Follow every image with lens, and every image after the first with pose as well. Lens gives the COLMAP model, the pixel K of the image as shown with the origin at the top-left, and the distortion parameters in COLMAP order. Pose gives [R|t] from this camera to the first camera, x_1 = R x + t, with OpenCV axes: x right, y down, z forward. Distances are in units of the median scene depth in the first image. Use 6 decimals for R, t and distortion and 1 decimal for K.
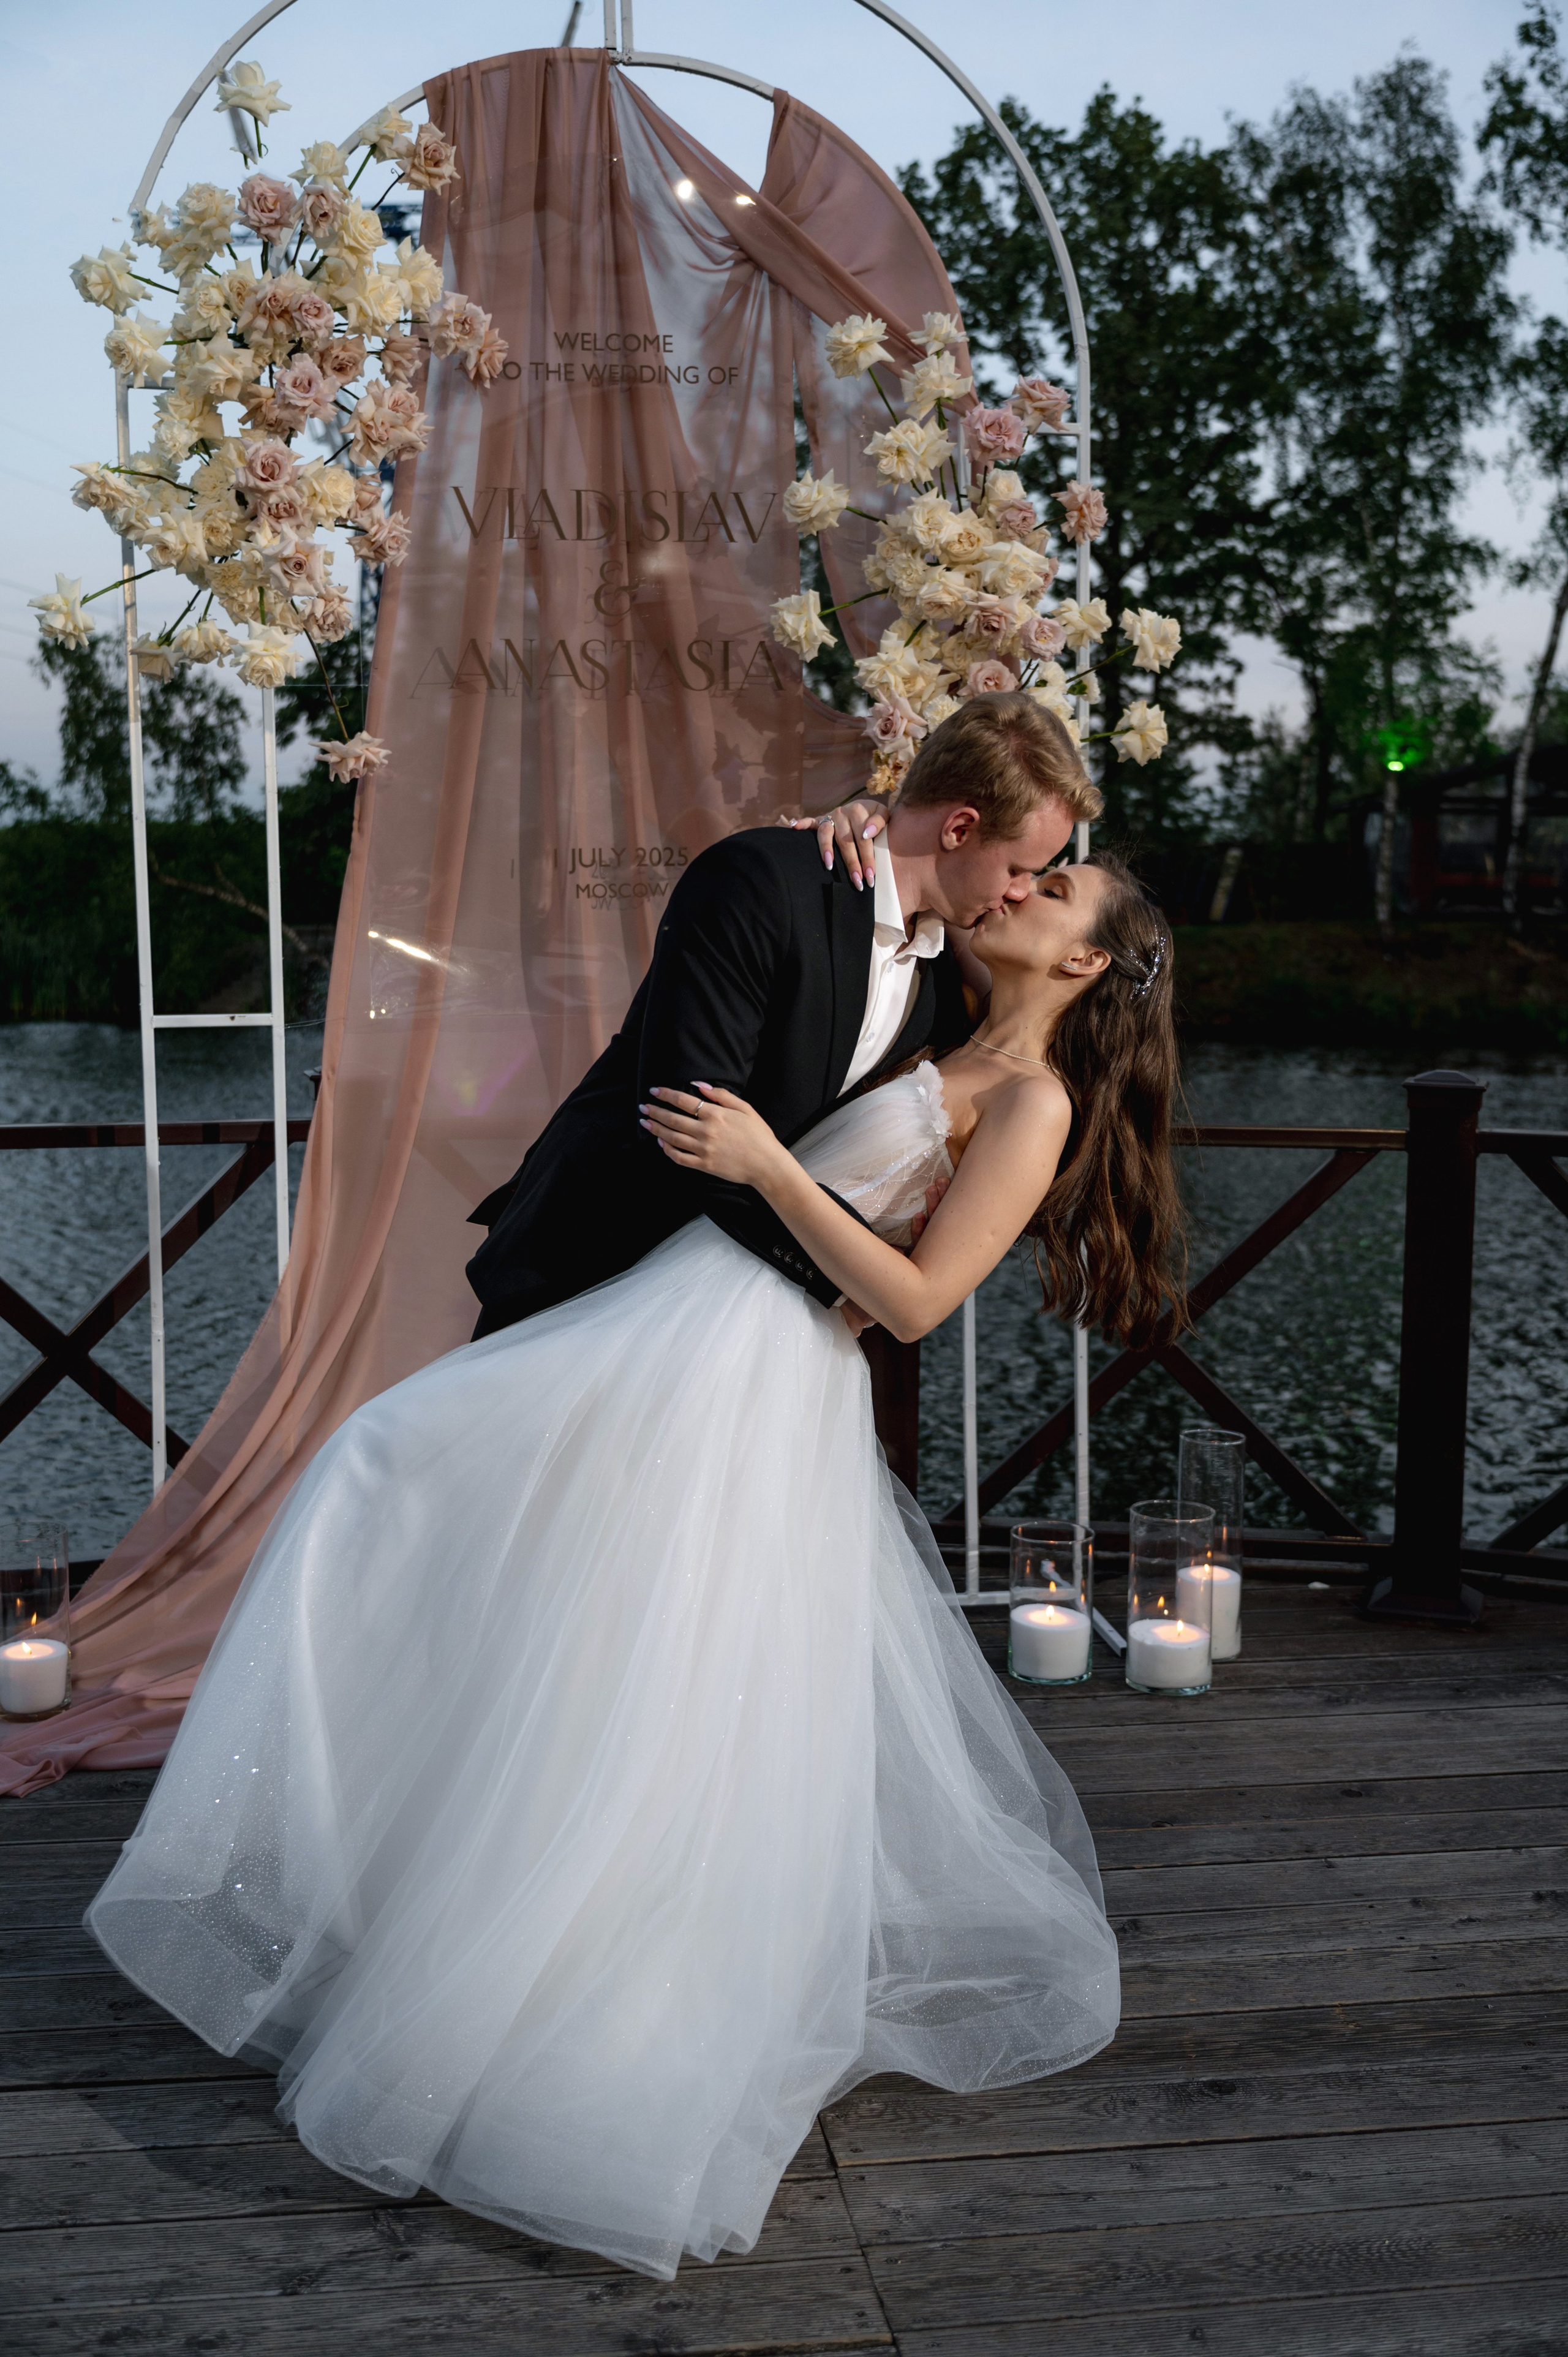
lens RADIAL K [[2357.5, 0, 785.3], [0, 2357.5, 1141.9], [0, 0, 1]] dist [0.067466, -0.213628]
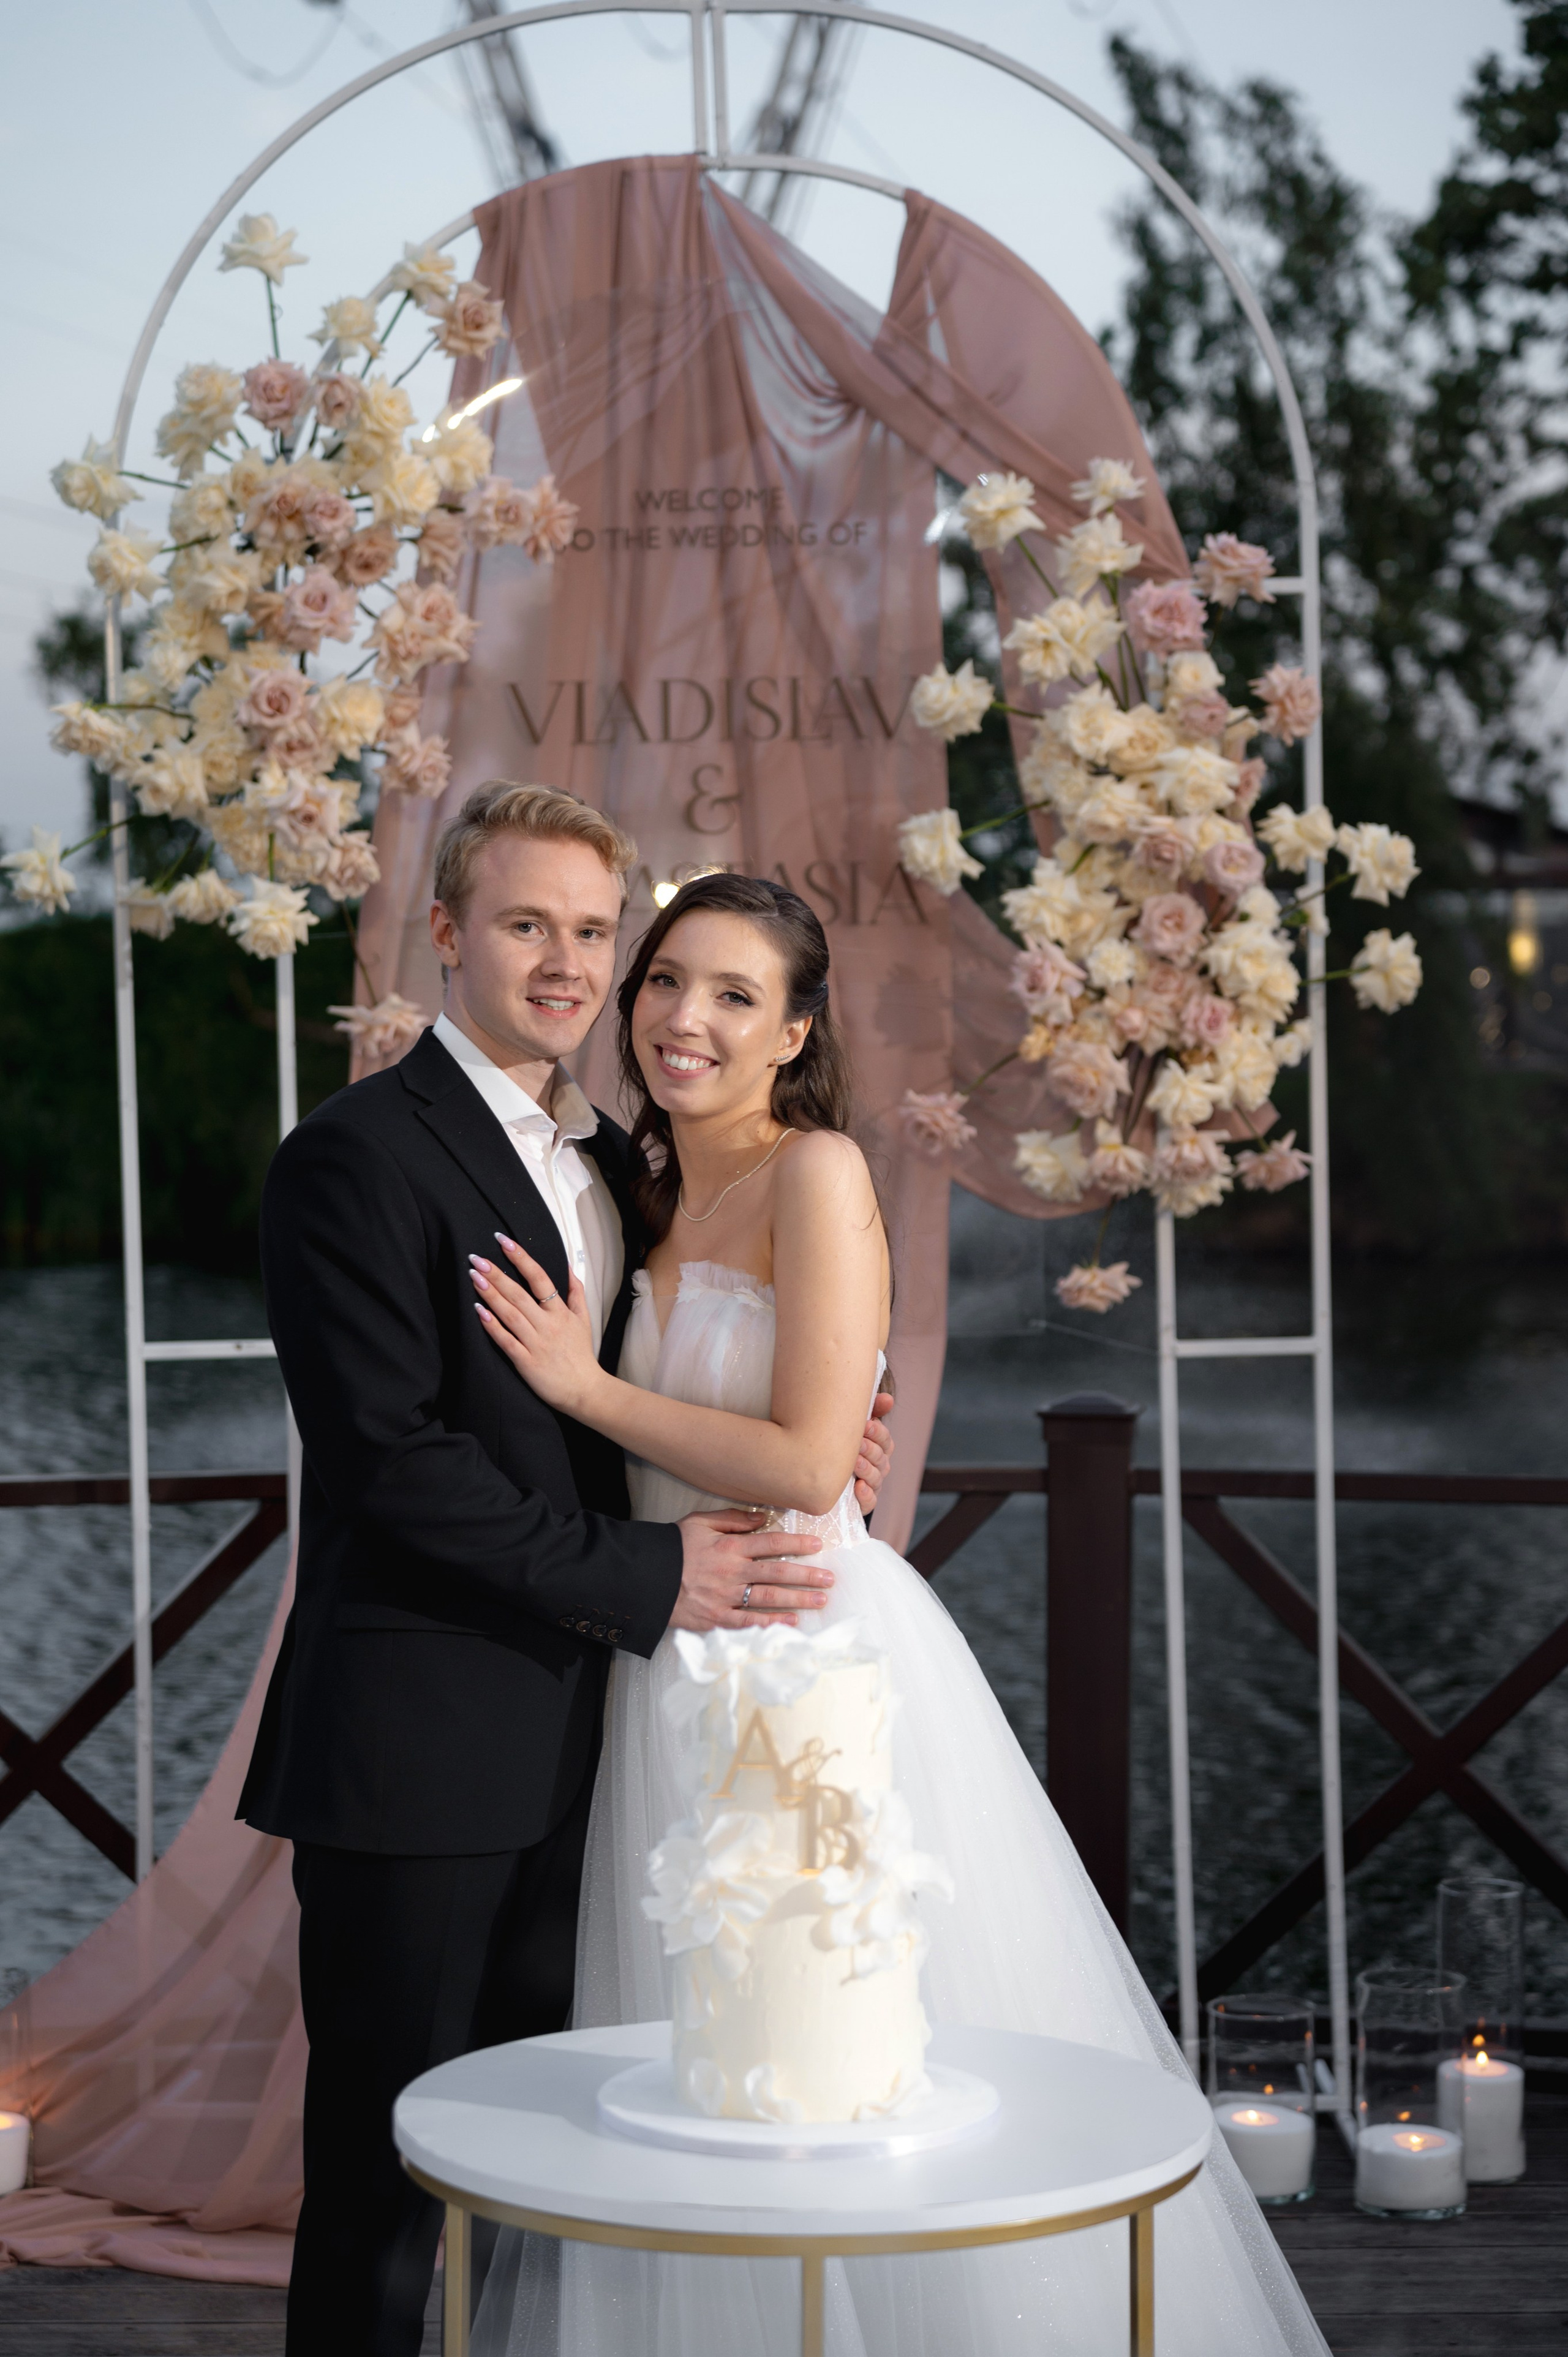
lens RADIAL K [[4182.8, 0, 784.0], [0, 4182.8, 1178.5], [0, 0, 1]] dist [-0.041982, -0.101506]
pose [[0.990845, -0.010191, -0.134622, 0.148287], [0.001940, 0.998119, -0.061274, -0.023497], [0.134993, 0.060452, 0.989001, -0.401665]]
